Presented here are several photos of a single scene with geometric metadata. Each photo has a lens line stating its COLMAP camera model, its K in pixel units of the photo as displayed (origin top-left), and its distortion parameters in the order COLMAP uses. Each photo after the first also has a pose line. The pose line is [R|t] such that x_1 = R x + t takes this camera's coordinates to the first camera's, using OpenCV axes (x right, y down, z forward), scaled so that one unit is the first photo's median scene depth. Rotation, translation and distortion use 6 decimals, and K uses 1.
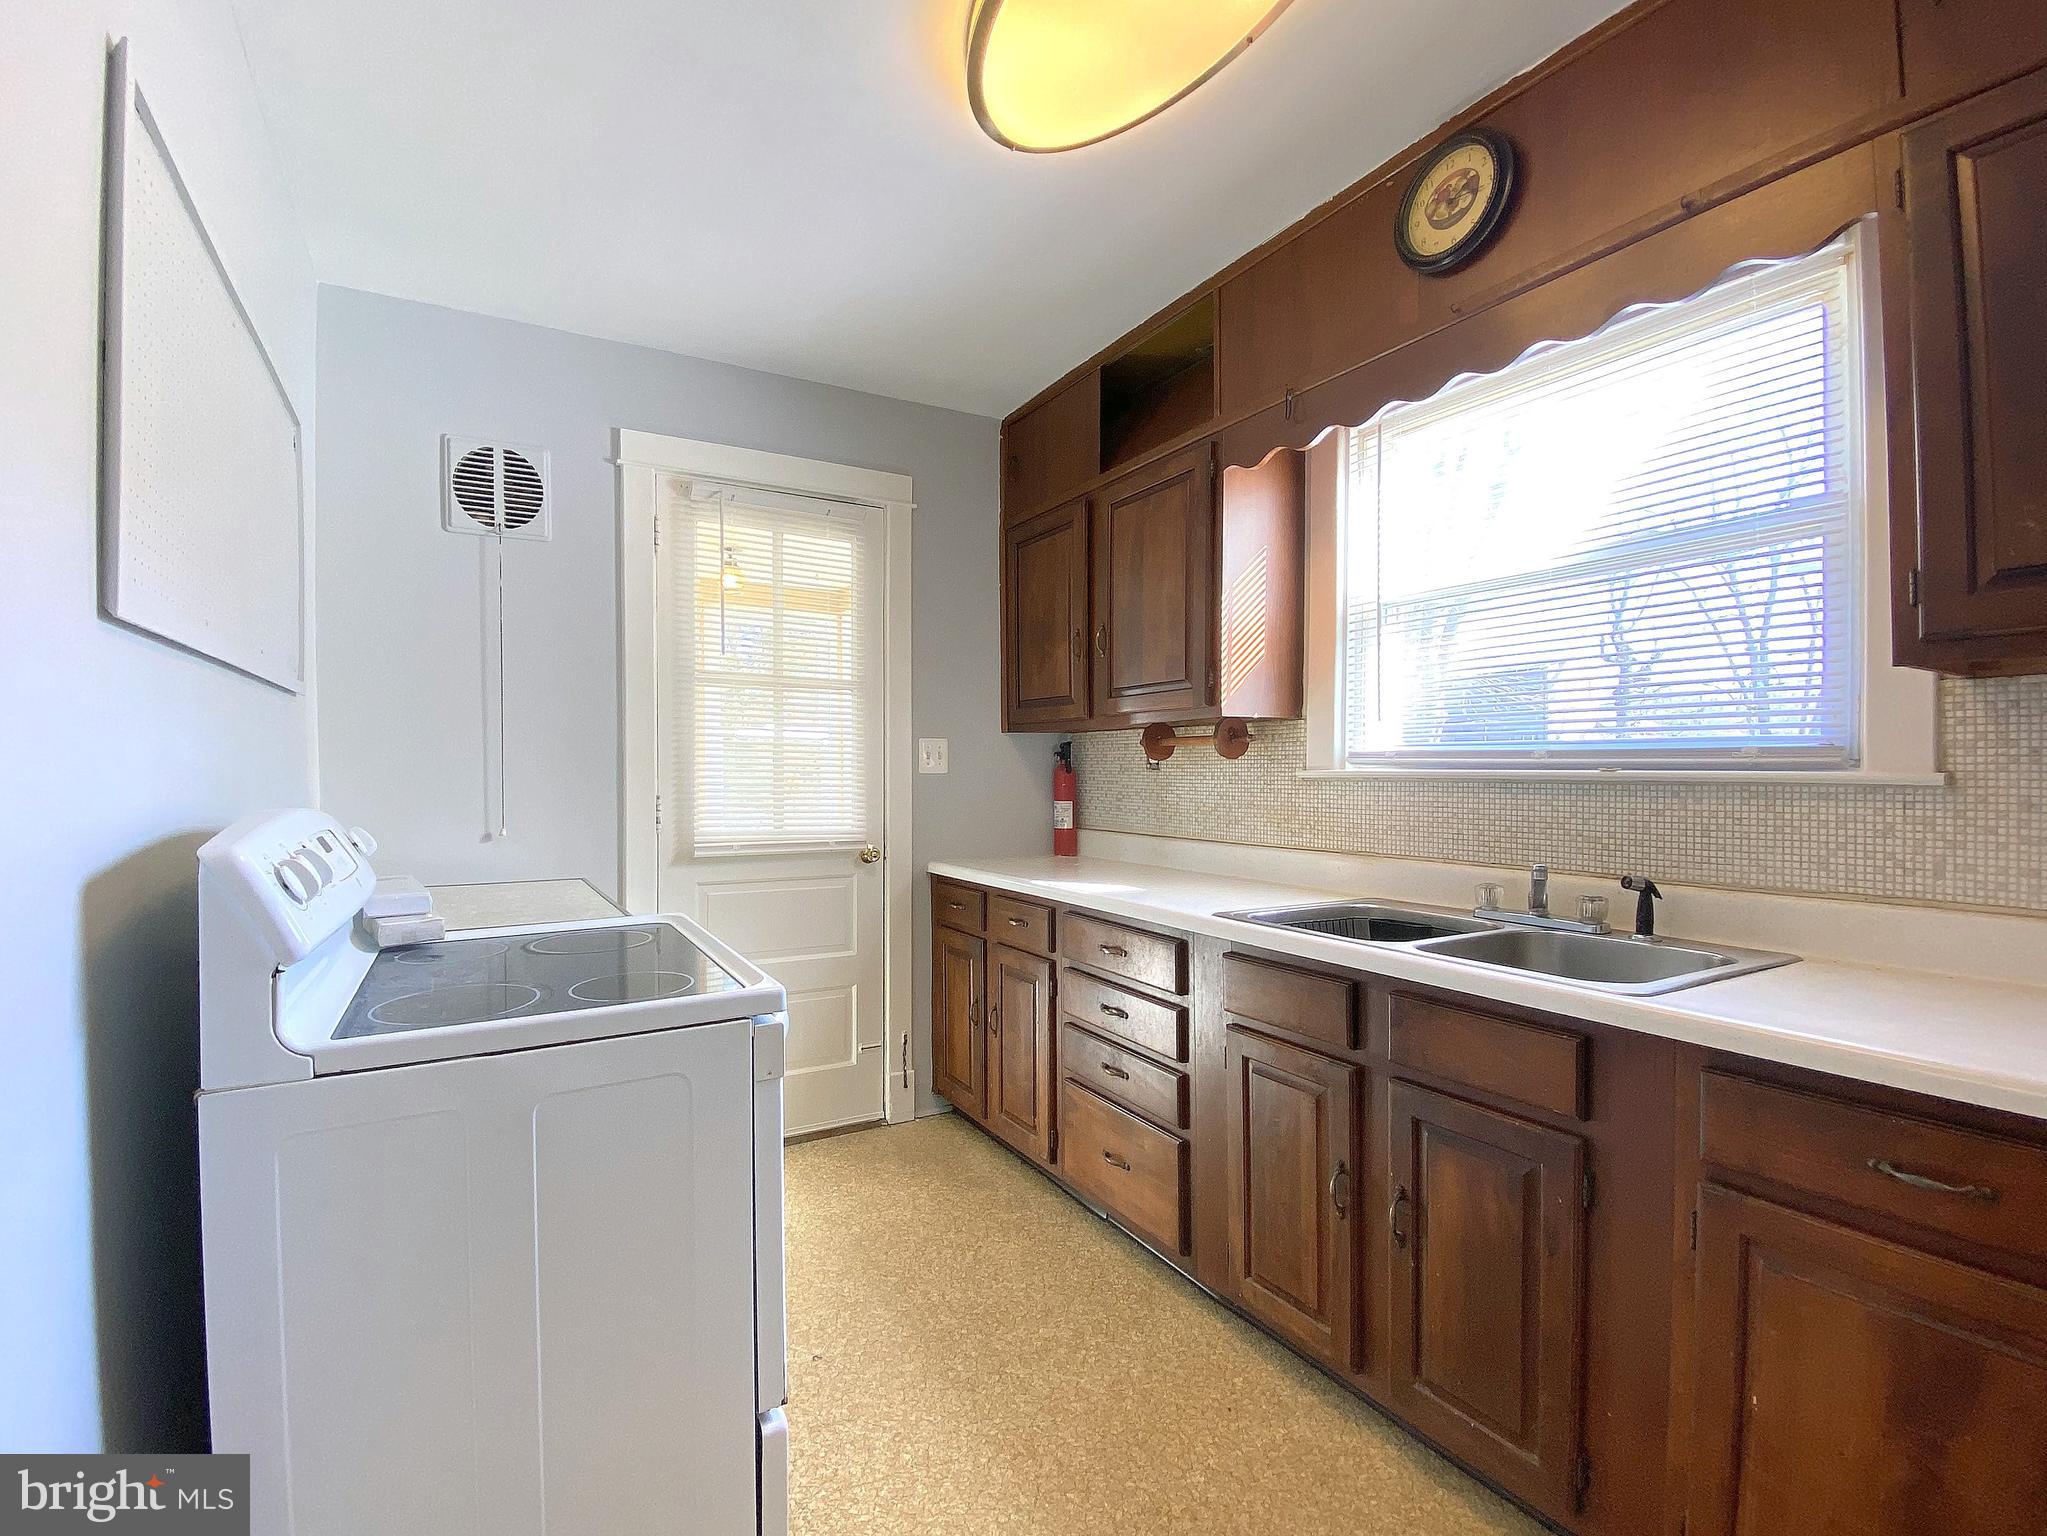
lens RADIAL K [[900.3, 0, 946.9], [0, 900.3, 770.4], [0, 0, 1]] dist [0.000733, 0.000044]
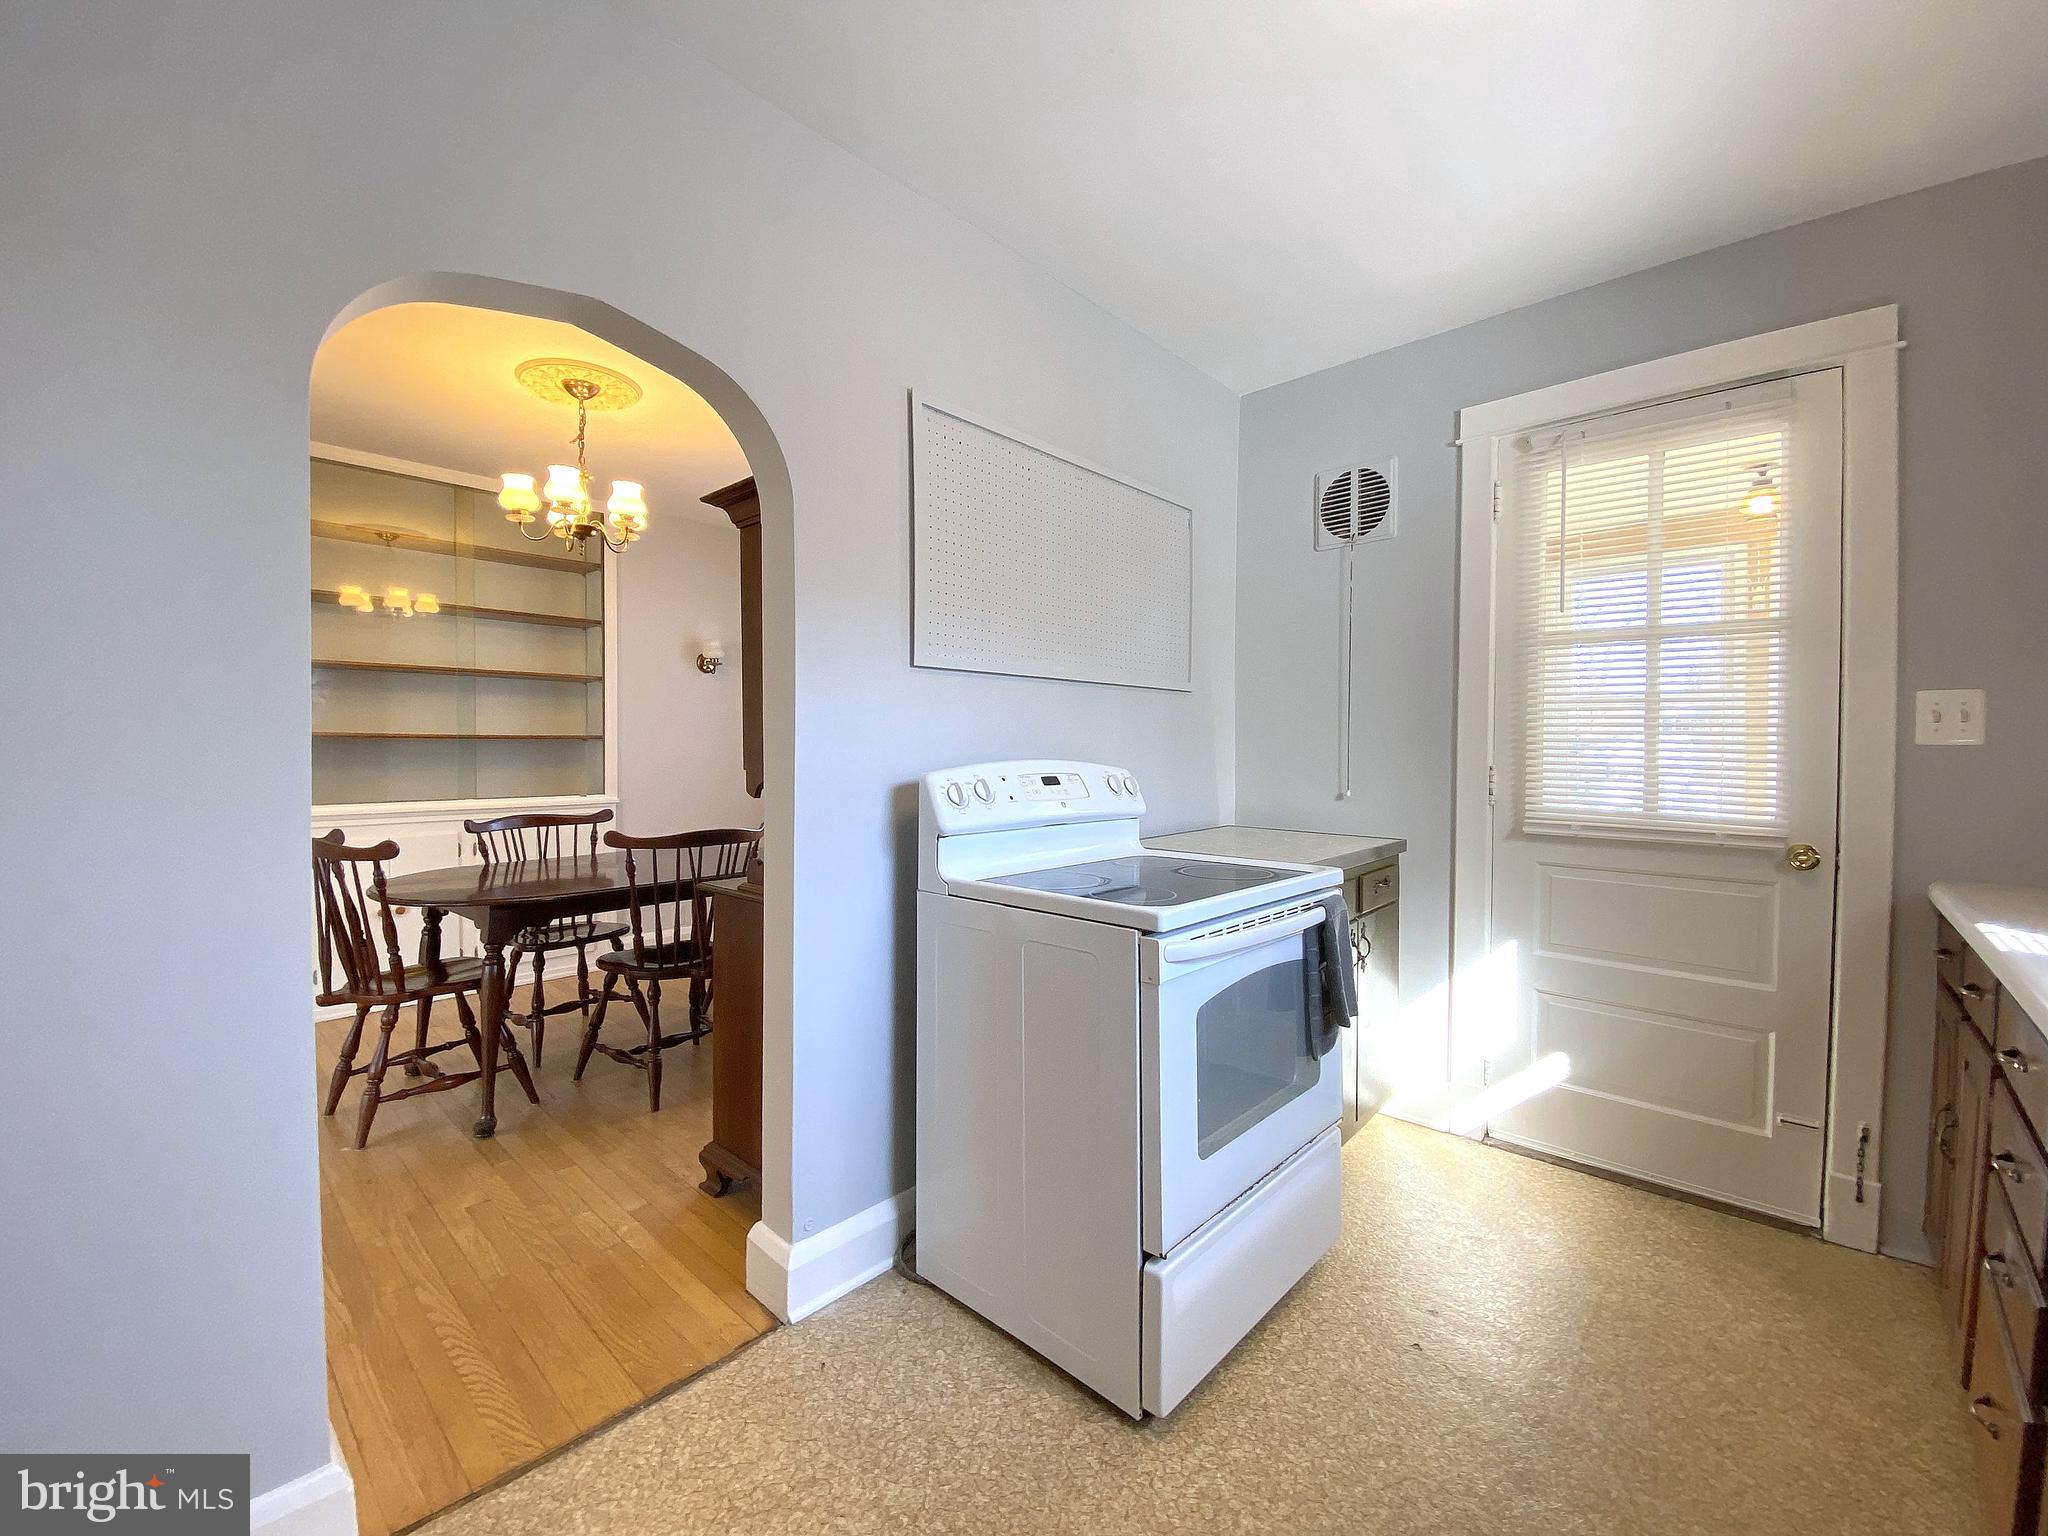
lens RADIAL K [[834.2, 0, 1028.0], [0, 834.2, 762.2], [0, 0, 1]] dist [0.025932, -0.021351]
pose [[0.327192, 0.017943, -0.944787, 0.589920], [-0.007524, 0.999837, 0.016383, 0.017771], [0.944928, 0.001748, 0.327274, 0.332604]]
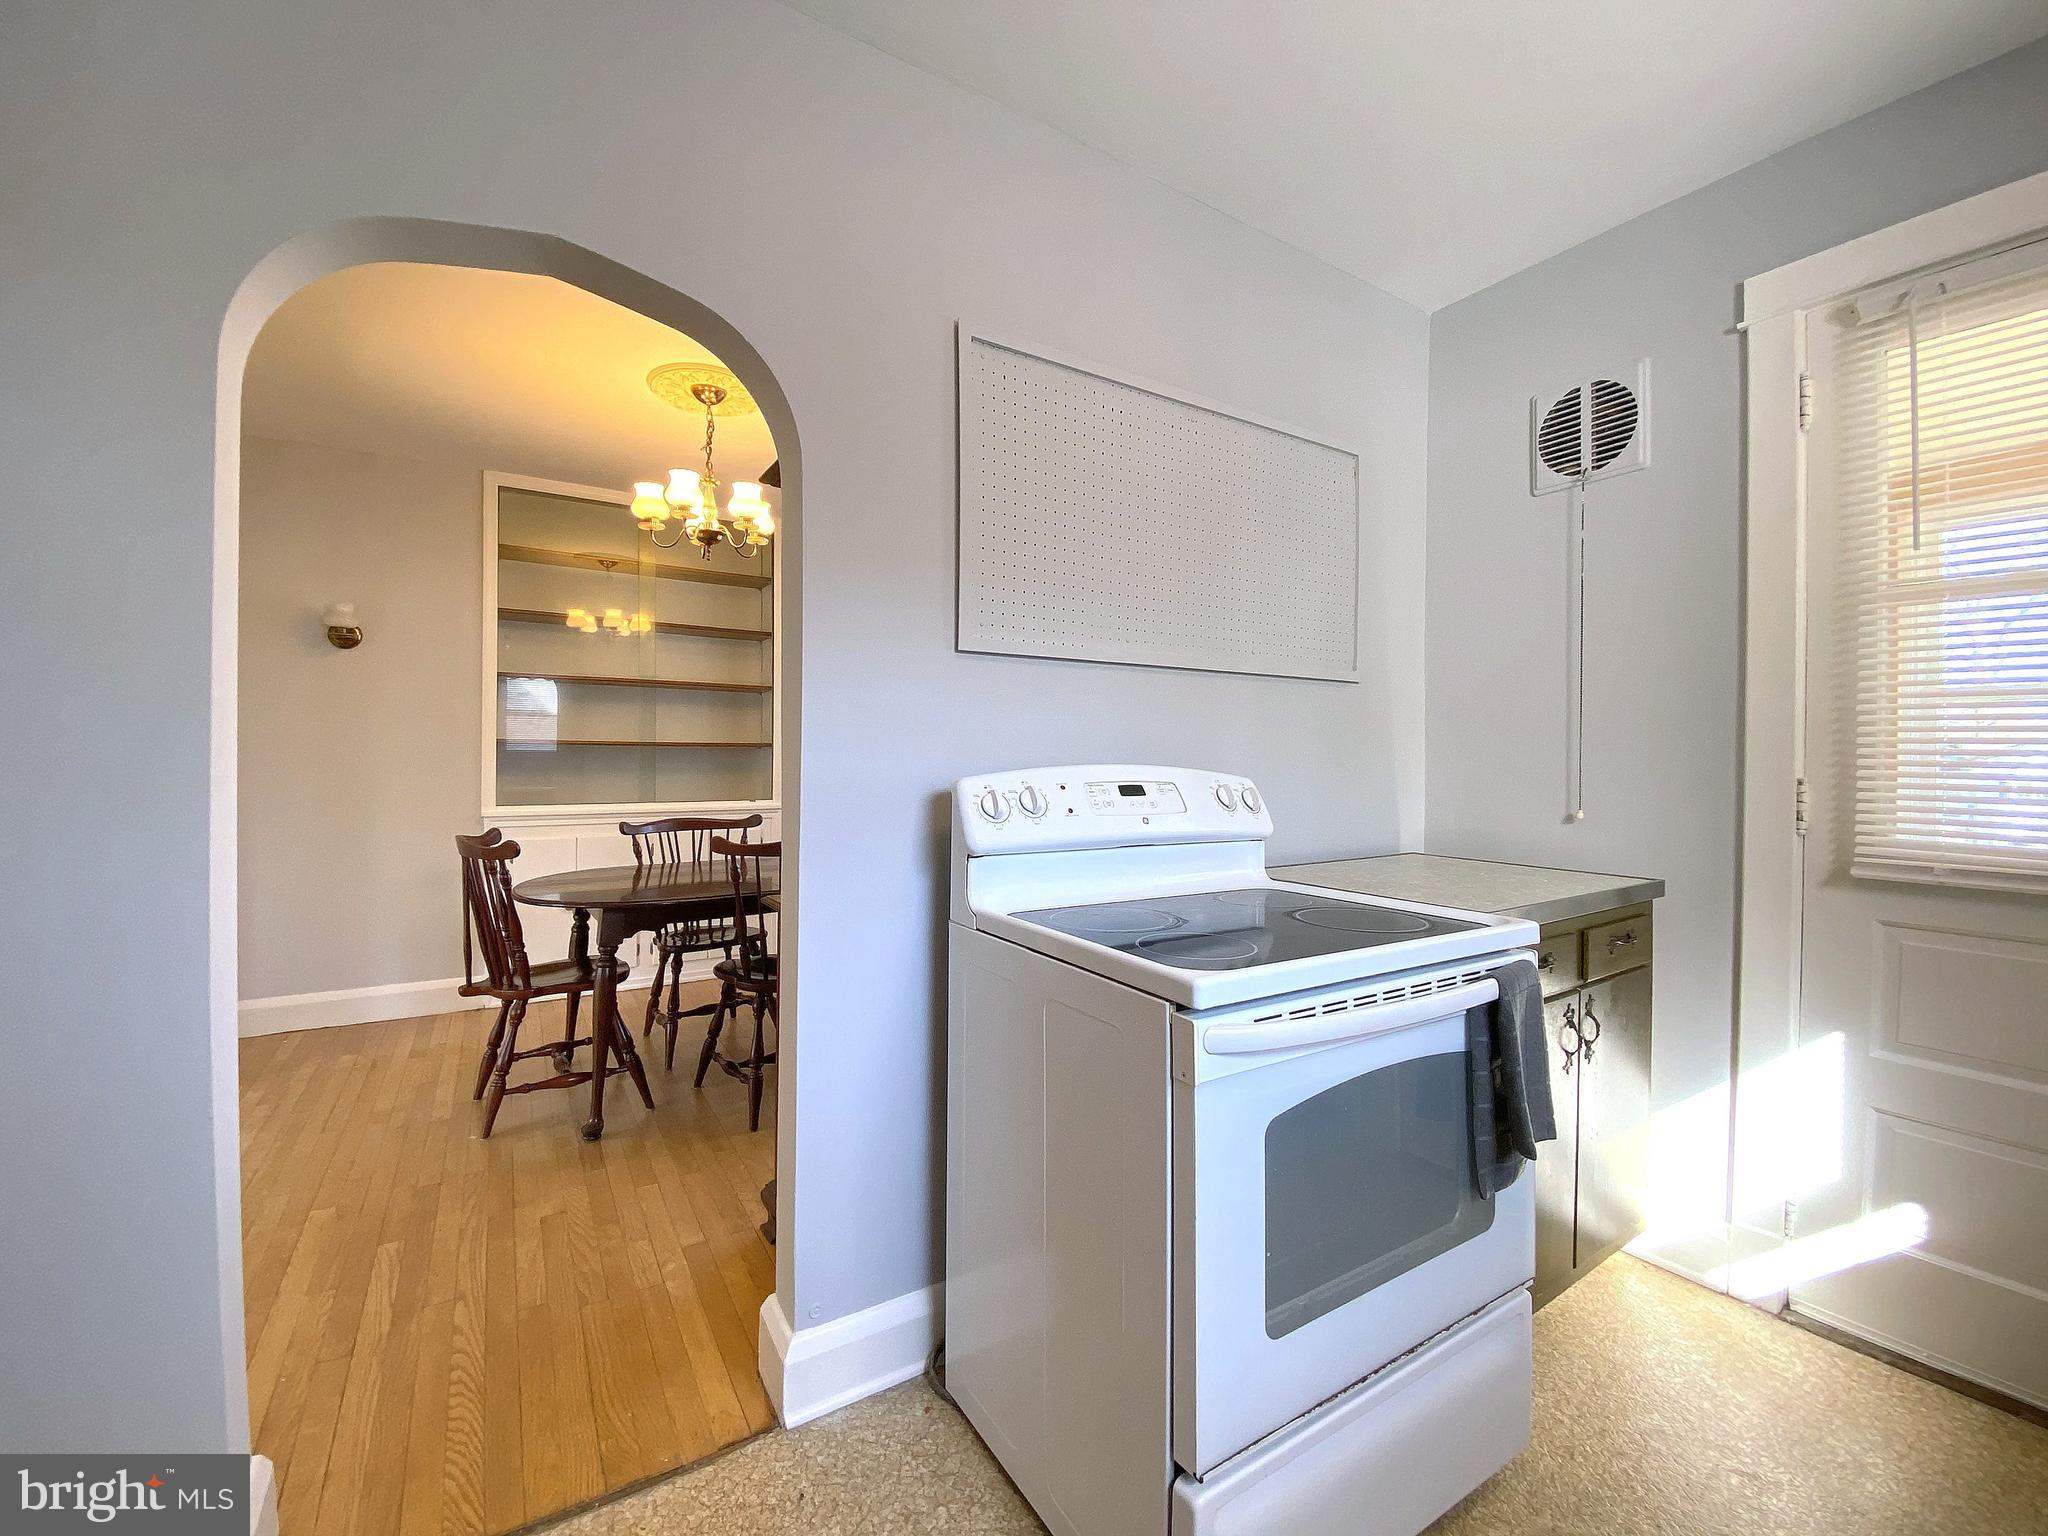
lens RADIAL K [[839.1, 0, 1024.4], [0, 839.1, 762.5], [0, 0, 1]] dist [0.017090, -0.018819]
pose [[0.068892, 0.005768, -0.997607, 0.426384], [-0.011281, 0.999924, 0.005003, 0.027465], [0.997560, 0.010909, 0.068952, 0.559865]]
